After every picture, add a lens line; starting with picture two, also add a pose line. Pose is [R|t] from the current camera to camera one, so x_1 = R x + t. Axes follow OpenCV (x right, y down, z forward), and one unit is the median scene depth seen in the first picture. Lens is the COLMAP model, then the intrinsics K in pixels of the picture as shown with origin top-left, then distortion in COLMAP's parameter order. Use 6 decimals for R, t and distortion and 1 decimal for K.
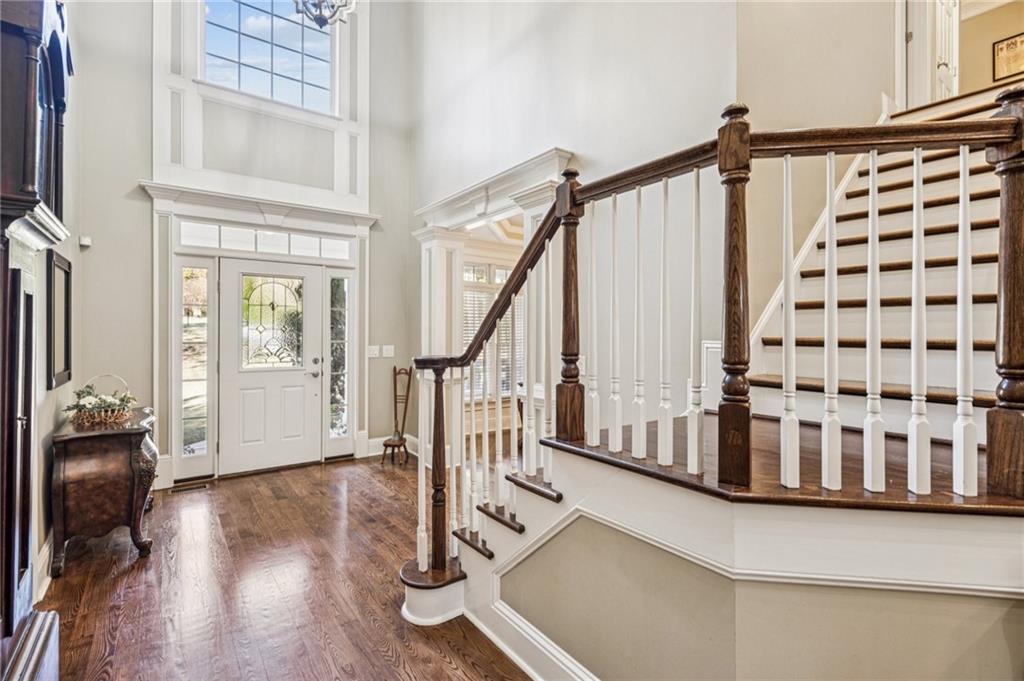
lens RADIAL K [[477.4, 0, 513.4], [0, 477.4, 330.8], [0, 0, 1]] dist [-0.003472, 0.000055]
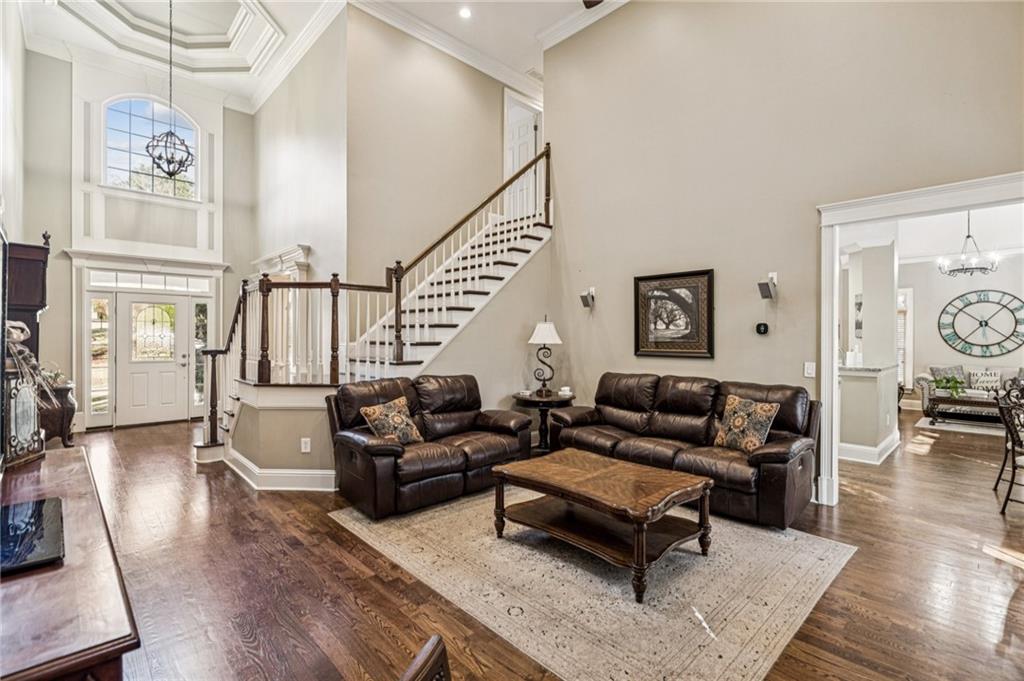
lens RADIAL K [[468.5, 0, 510.2], [0, 468.5, 334.7], [0, 0, 1]] dist [-0.003835, -0.000245]
pose [[0.992938, -0.001261, 0.118631, 0.543357], [0.001190, 0.999999, 0.000670, -0.009160], [-0.118631, -0.000525, 0.992938, -0.763053]]
